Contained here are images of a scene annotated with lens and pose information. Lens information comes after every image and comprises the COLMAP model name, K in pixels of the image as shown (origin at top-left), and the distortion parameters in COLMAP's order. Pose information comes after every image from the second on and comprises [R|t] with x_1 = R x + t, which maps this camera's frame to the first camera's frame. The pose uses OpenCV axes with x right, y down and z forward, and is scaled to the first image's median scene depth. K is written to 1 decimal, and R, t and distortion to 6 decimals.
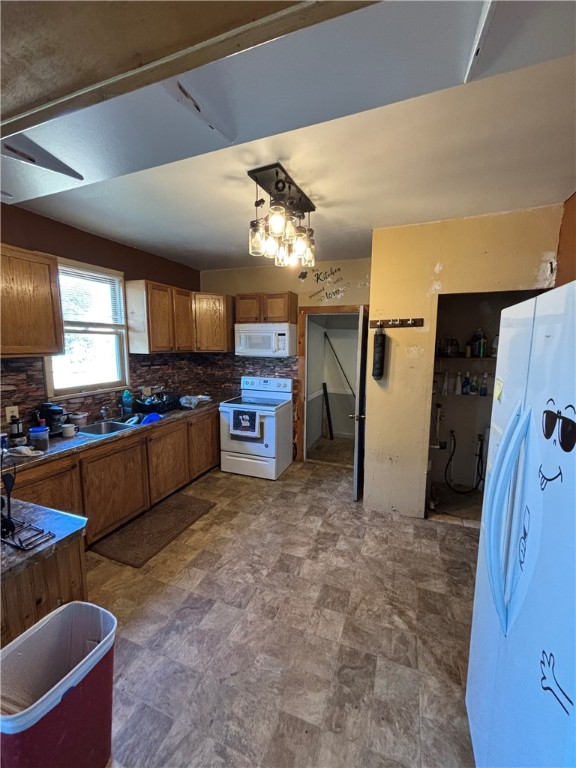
lens RADIAL K [[310.3, 0, 285.9], [0, 310.3, 383.6], [0, 0, 1]] dist [-0.001564, -0.000287]
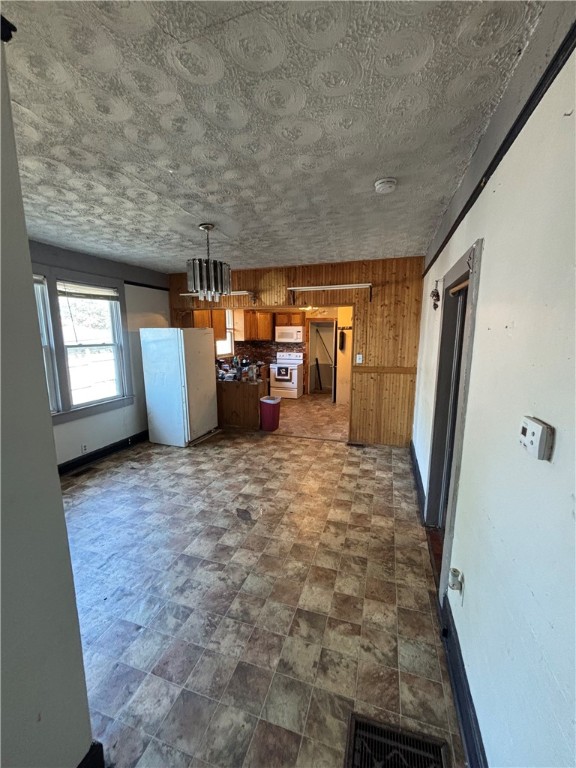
lens RADIAL K [[310.3, 0, 289.0], [0, 310.3, 387.4], [0, 0, 1]] dist [-0.001564, -0.000287]
pose [[0.997918, -0.016059, 0.062461, -0.216427], [0.013371, 0.998976, 0.043226, 0.129701], [-0.063092, -0.042301, 0.997111, -1.125422]]
